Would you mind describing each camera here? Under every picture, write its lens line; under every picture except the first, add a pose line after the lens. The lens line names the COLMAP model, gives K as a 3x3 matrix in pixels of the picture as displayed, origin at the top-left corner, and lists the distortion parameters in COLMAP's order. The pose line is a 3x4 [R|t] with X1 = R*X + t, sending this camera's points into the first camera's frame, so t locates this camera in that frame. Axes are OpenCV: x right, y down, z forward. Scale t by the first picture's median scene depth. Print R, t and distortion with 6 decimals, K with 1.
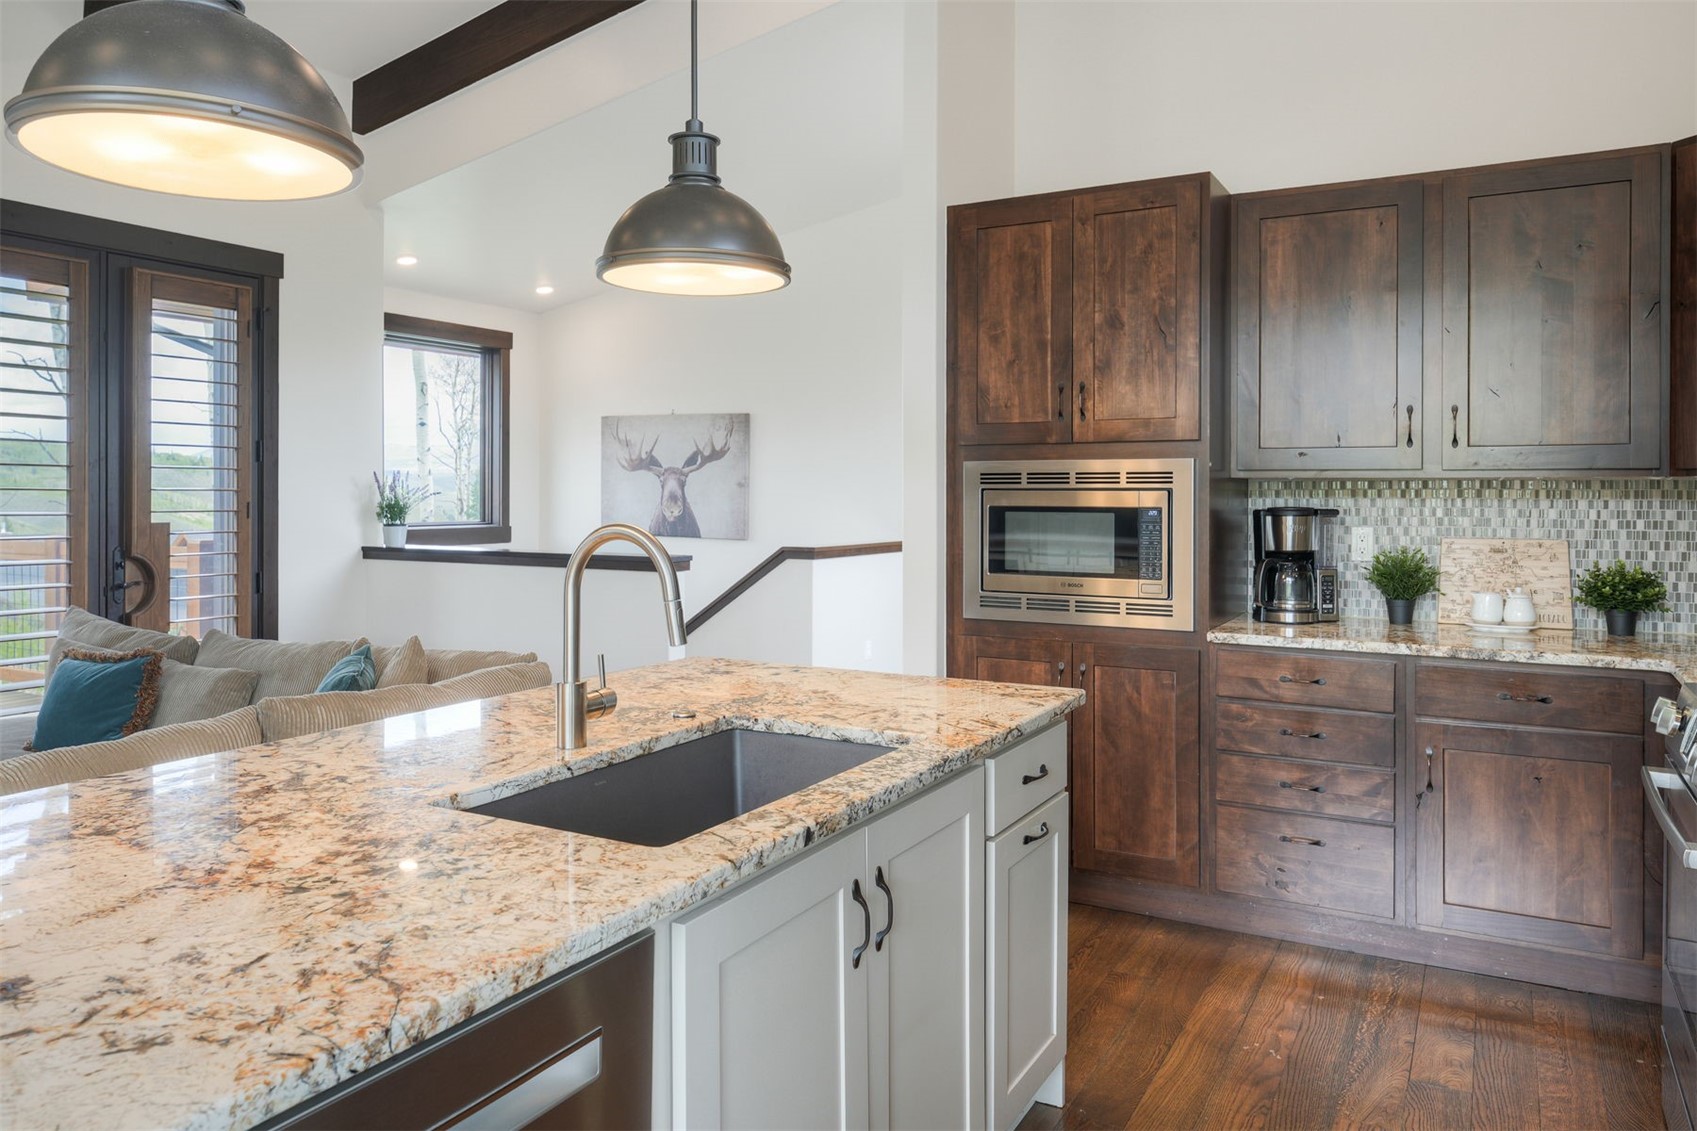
lens RADIAL K [[1155.4, 0, 850.6], [0, 1155.4, 497.2], [0, 0, 1]] dist [-0.003373, 0.000705]
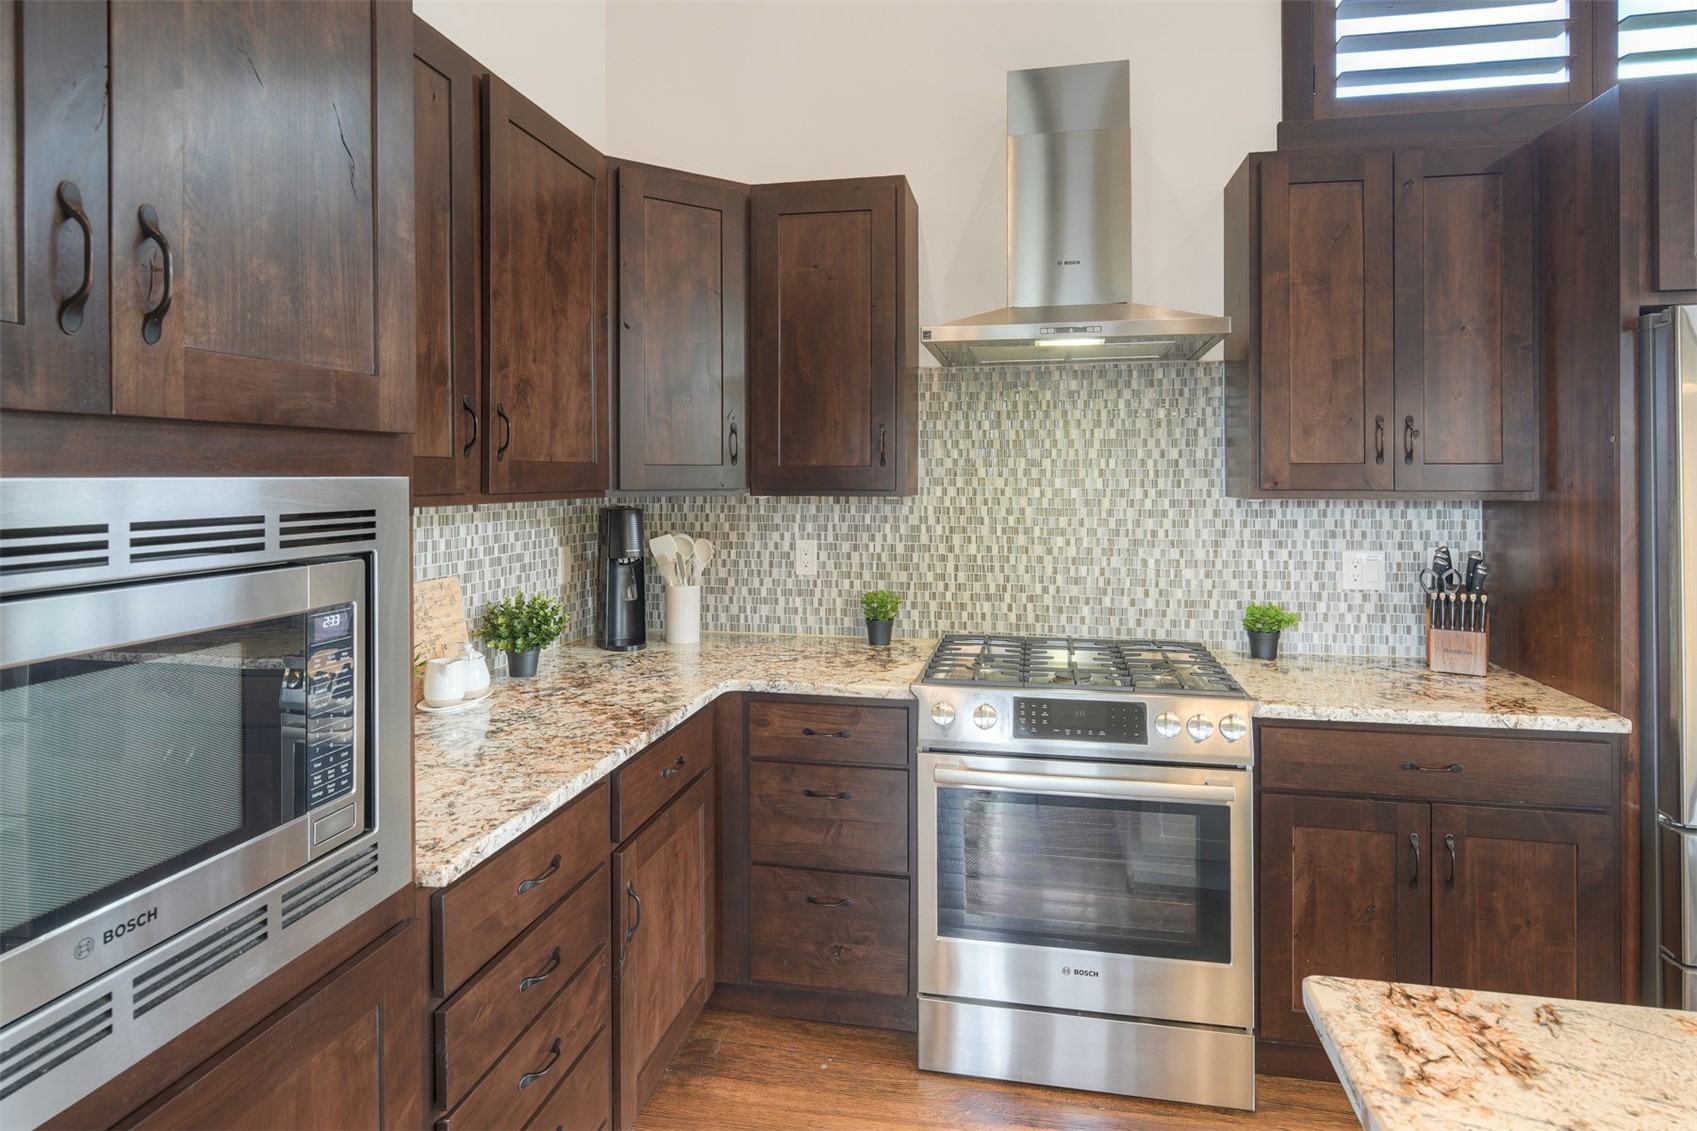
lens RADIAL K [[911.7, 0, 854.6], [0, 911.7, 476.4], [0, 0, 1]] dist [0.001339, 0.000314]
pose [[-0.316853, -0.002658, 0.948471, -0.077994], [0.003867, 0.999984, 0.004094, -0.034693], [-0.948467, 0.004965, -0.316837, 0.946656]]
